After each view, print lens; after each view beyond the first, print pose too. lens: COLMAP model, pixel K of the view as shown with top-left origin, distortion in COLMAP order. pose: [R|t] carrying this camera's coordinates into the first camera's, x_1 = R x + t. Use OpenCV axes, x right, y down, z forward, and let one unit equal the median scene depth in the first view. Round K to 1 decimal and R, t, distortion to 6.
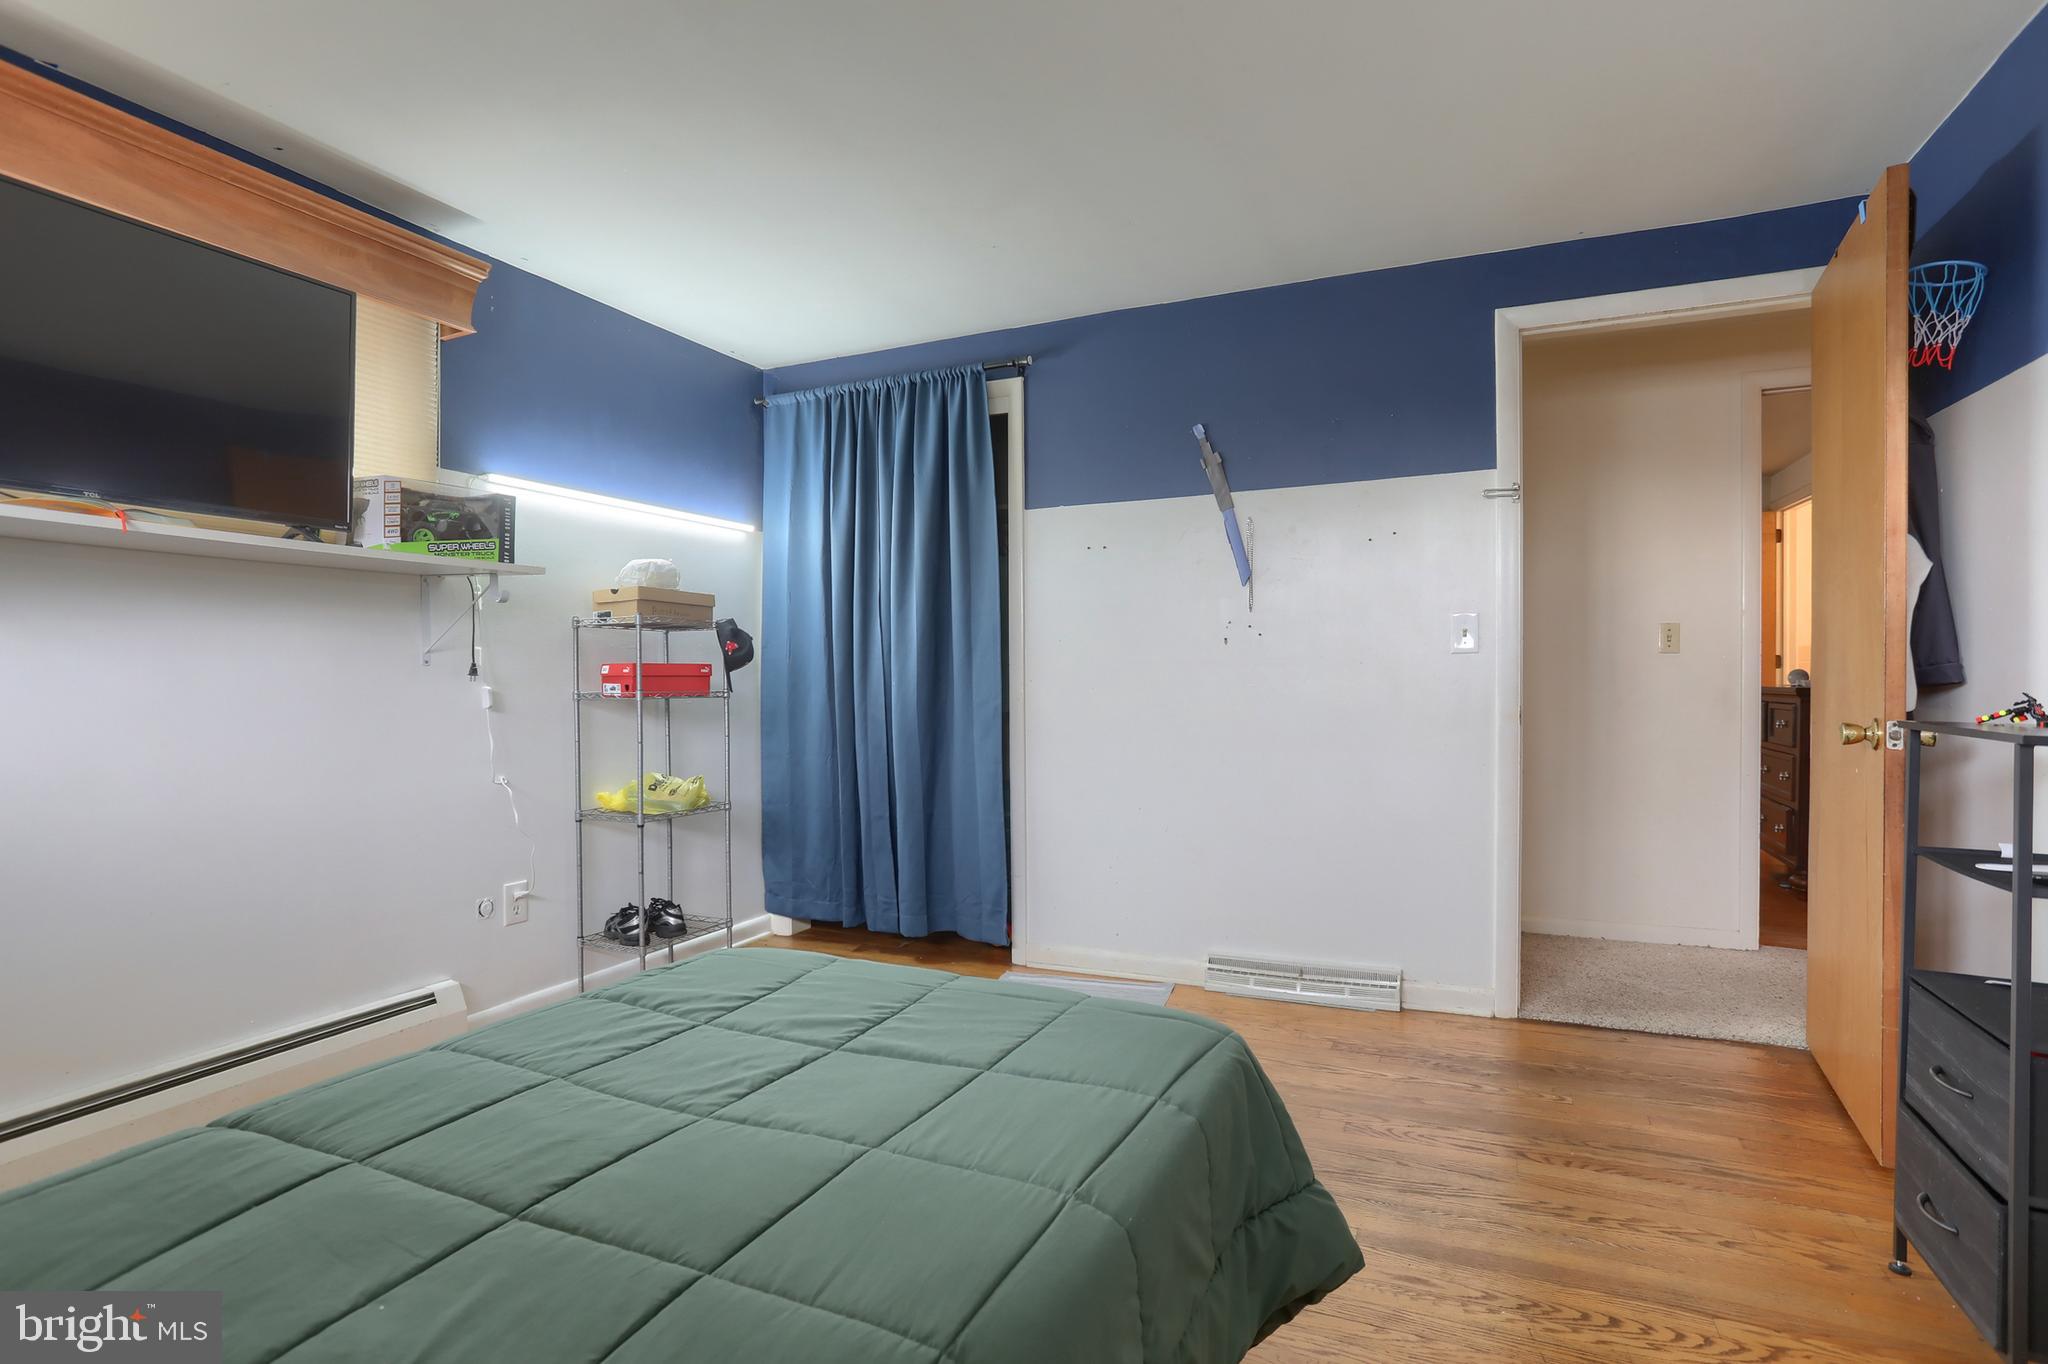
lens RADIAL K [[994.0, 0, 1020.2], [0, 994.0, 663.2], [0, 0, 1]] dist [-0.075947, 0.041138]
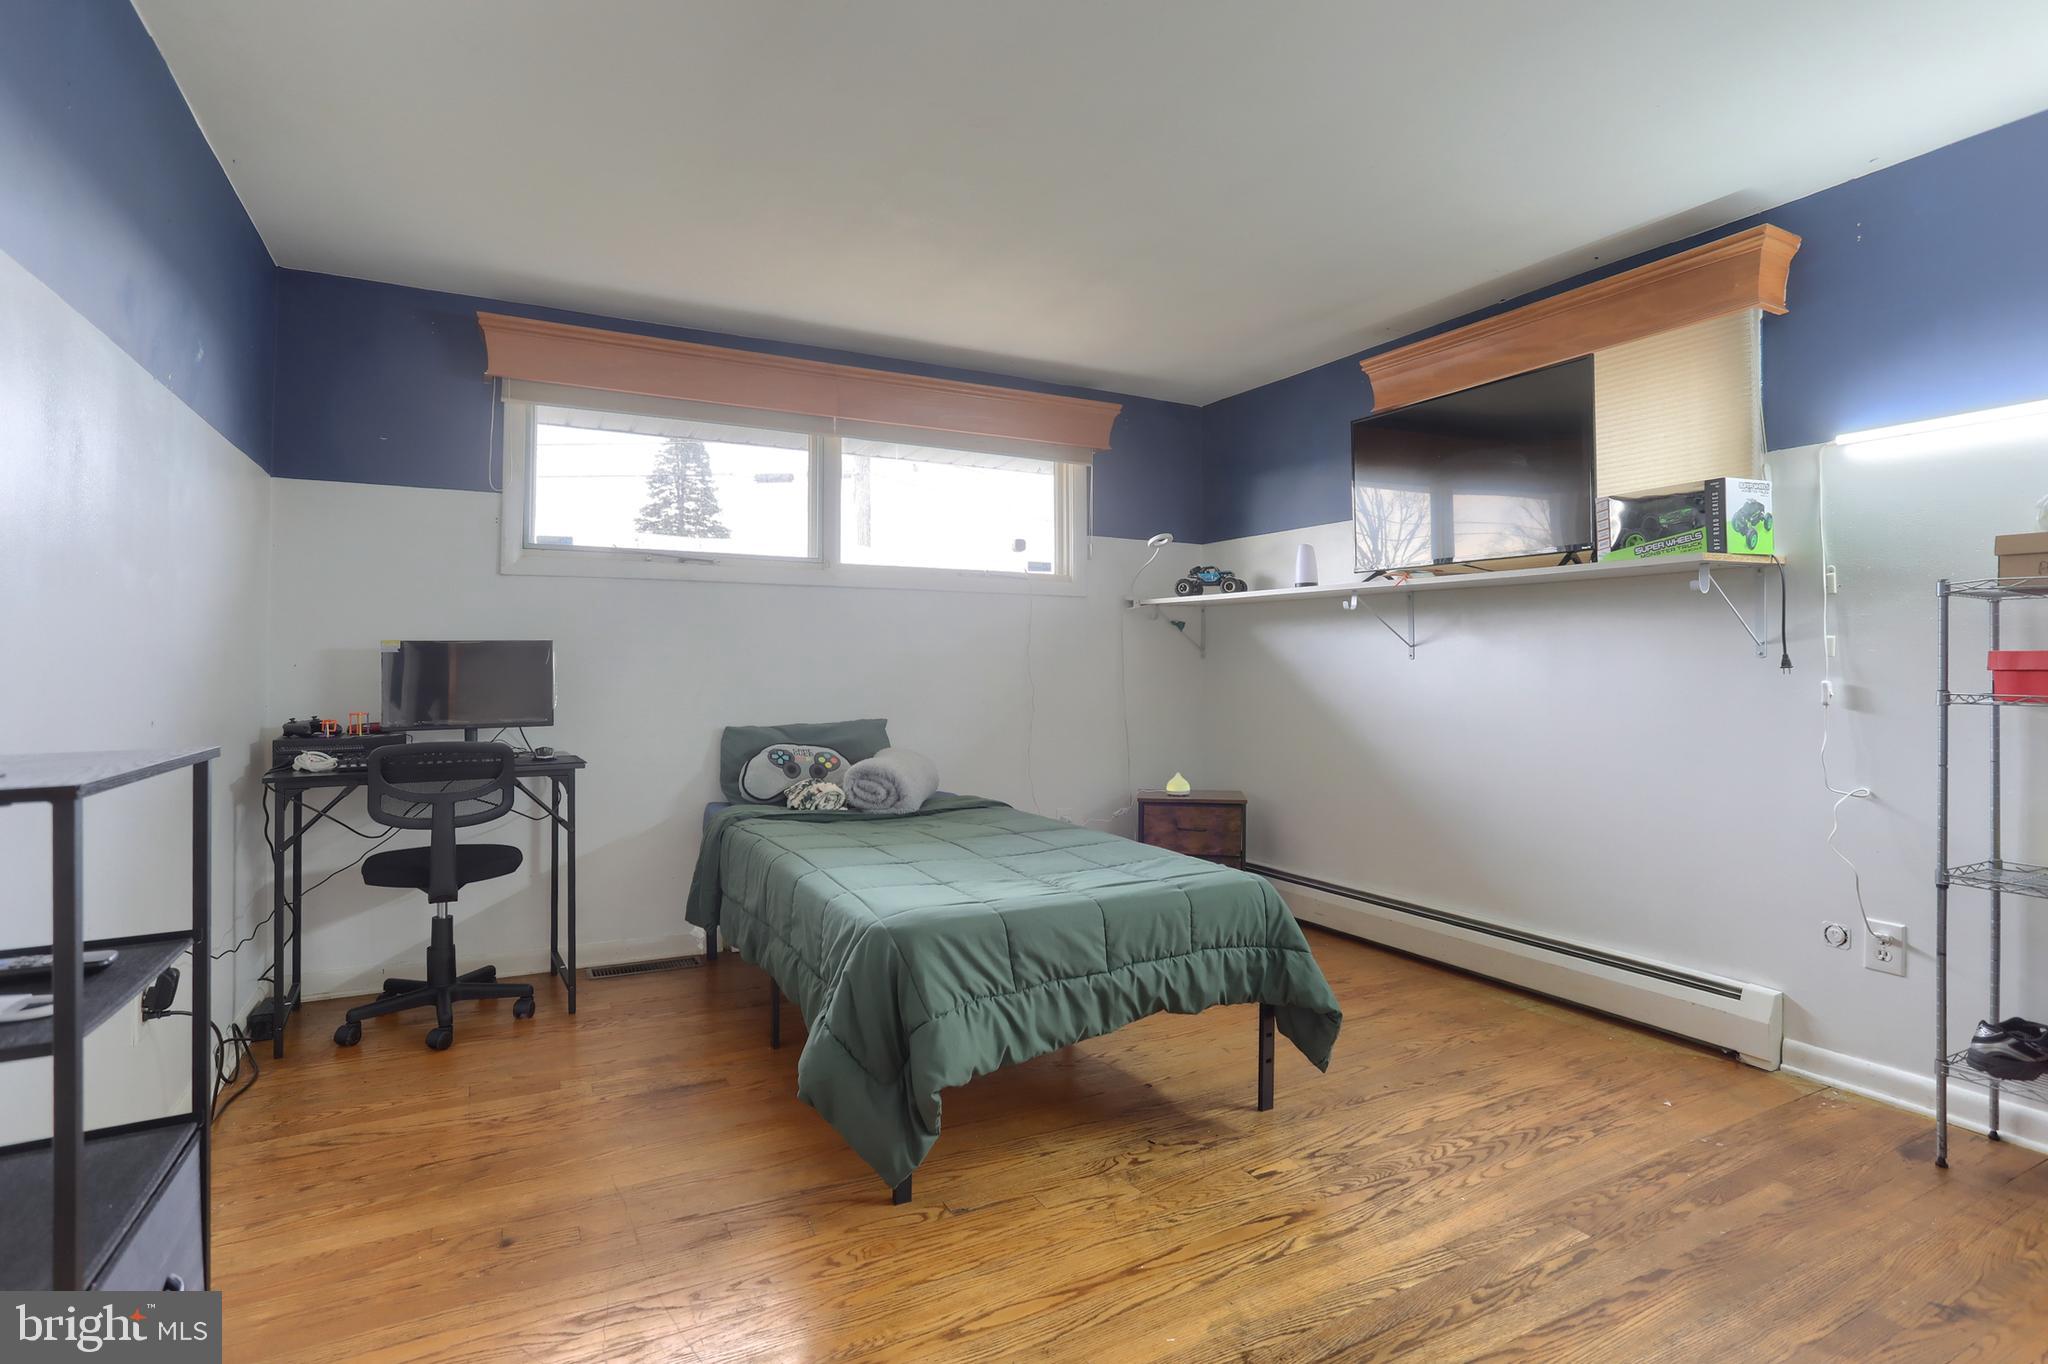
lens RADIAL K [[994.0, 0, 1020.2], [0, 994.0, 663.2], [0, 0, 1]] dist [-0.075947, 0.041138]
pose [[-0.619785, -0.001994, -0.784769, 0.624566], [0.020207, 0.999625, -0.018499, 0.010822], [0.784511, -0.027323, -0.619513, 1.042457]]
